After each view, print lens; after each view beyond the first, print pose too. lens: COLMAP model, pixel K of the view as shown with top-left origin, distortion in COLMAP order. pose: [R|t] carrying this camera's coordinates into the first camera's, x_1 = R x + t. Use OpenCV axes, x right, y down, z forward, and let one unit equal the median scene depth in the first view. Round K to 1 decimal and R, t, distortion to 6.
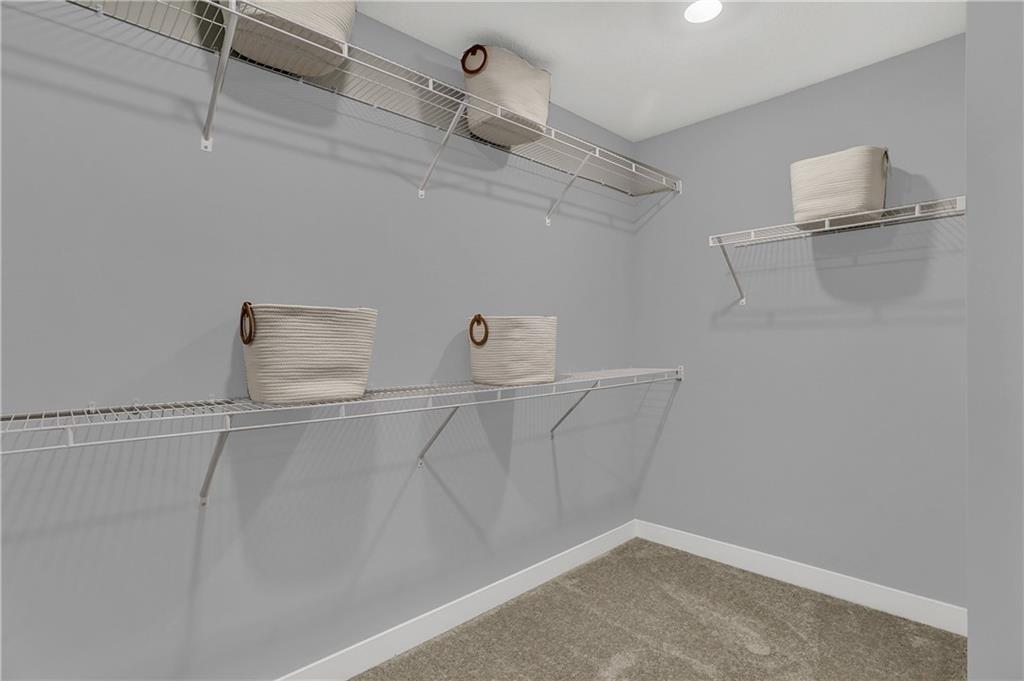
lens RADIAL K [[499.3, 0, 512.0], [0, 499.3, 340.5], [0, 0, 1]] dist [-0.000660, 0.000431]
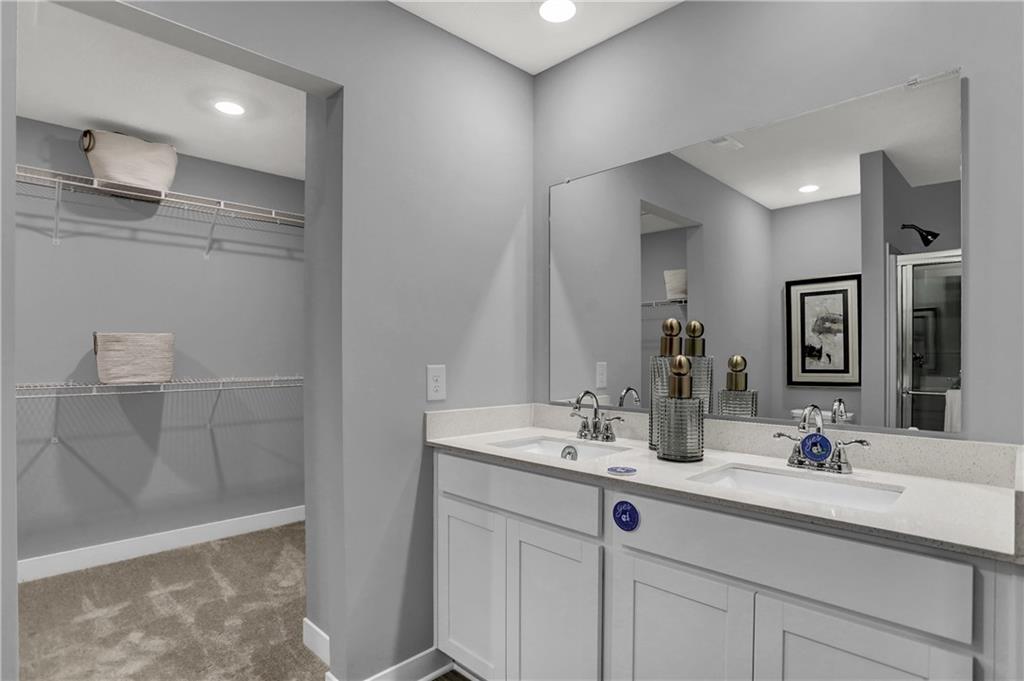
lens RADIAL K [[518.7, 0, 511.8], [0, 518.7, 352.7], [0, 0, 1]] dist [-0.003129, -0.000246]
pose [[0.998851, 0.002628, -0.047848, 1.003635], [-0.002861, 0.999984, -0.004785, 0.009018], [0.047835, 0.004916, 0.998843, -0.301538]]
